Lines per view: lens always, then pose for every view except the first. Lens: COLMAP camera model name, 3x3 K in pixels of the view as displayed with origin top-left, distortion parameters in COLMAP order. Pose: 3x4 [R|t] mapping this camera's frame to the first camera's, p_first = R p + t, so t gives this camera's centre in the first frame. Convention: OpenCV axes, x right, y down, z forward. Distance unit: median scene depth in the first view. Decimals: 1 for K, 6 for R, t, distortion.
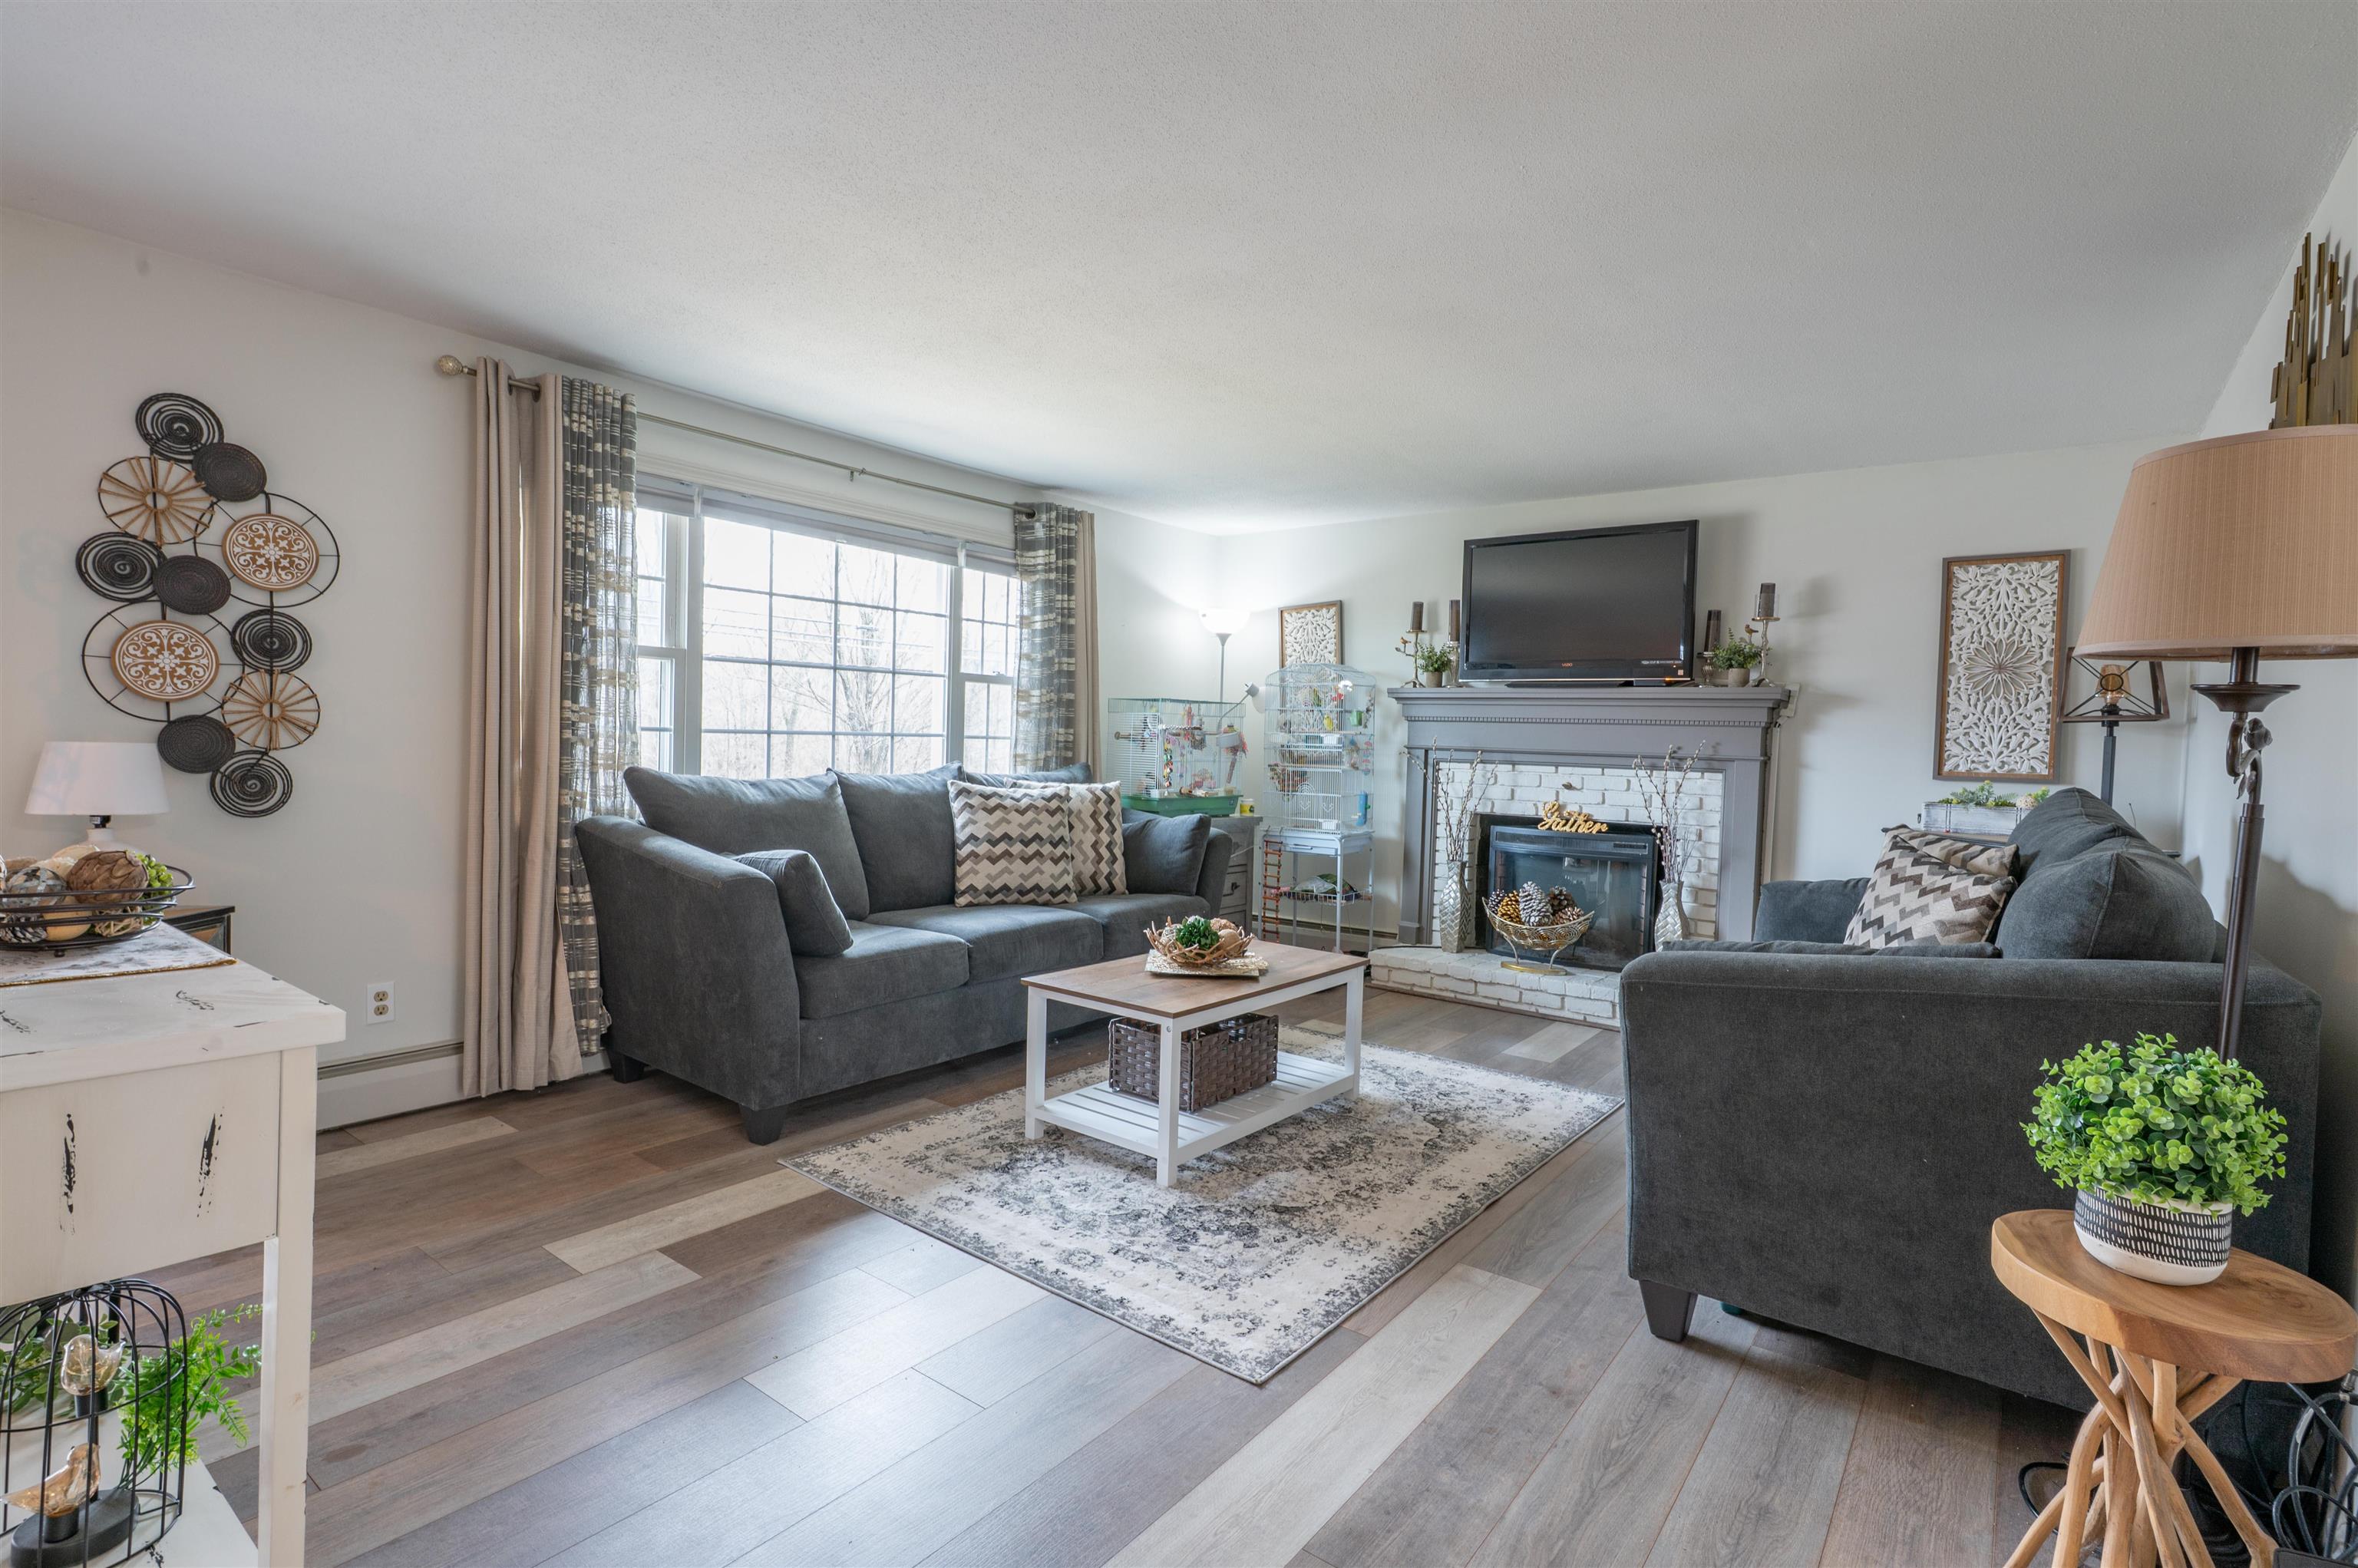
lens RADIAL K [[1161.1, 0, 1182.8], [0, 1161.1, 773.1], [0, 0, 1]] dist [-0.002772, 0.001046]
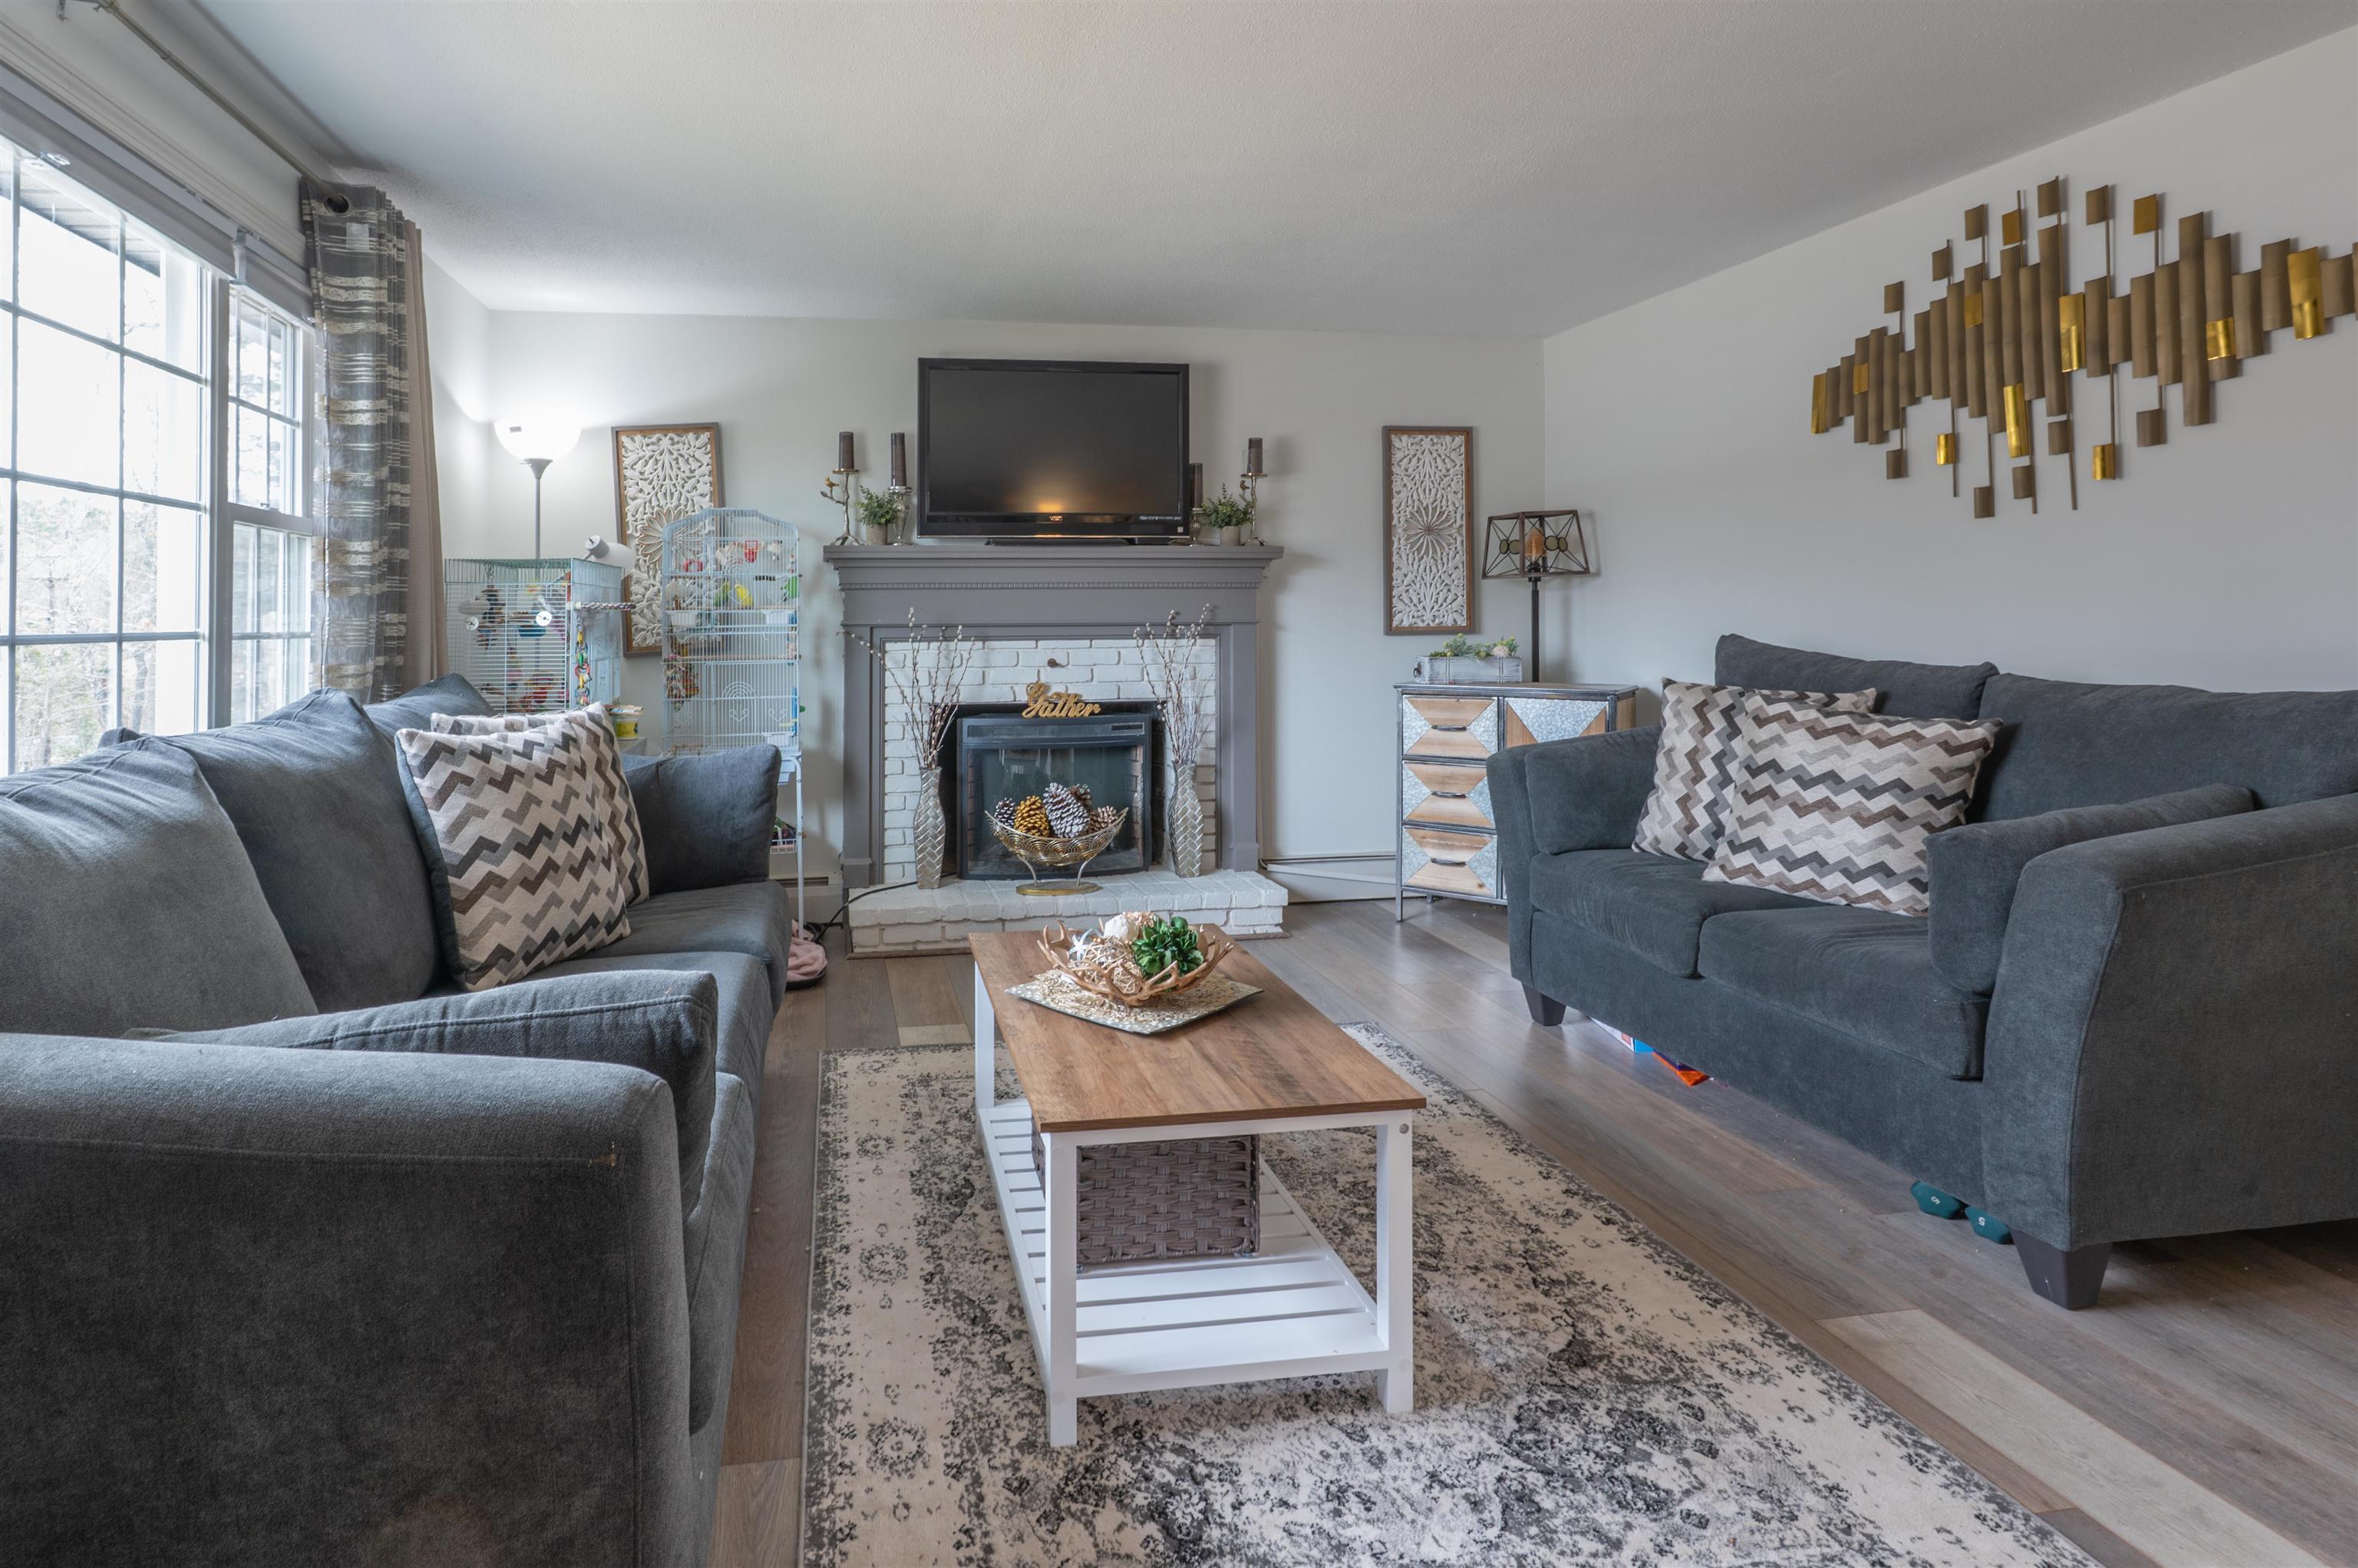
lens RADIAL K [[1226.0, 0, 1178.9], [0, 1226.0, 596.5], [0, 0, 1]] dist [0.000341, 0.000003]
pose [[0.682348, -0.021918, 0.730699, -0.282082], [0.051077, 0.998537, -0.017746, -0.018239], [-0.729241, 0.049431, 0.682469, 0.358765]]
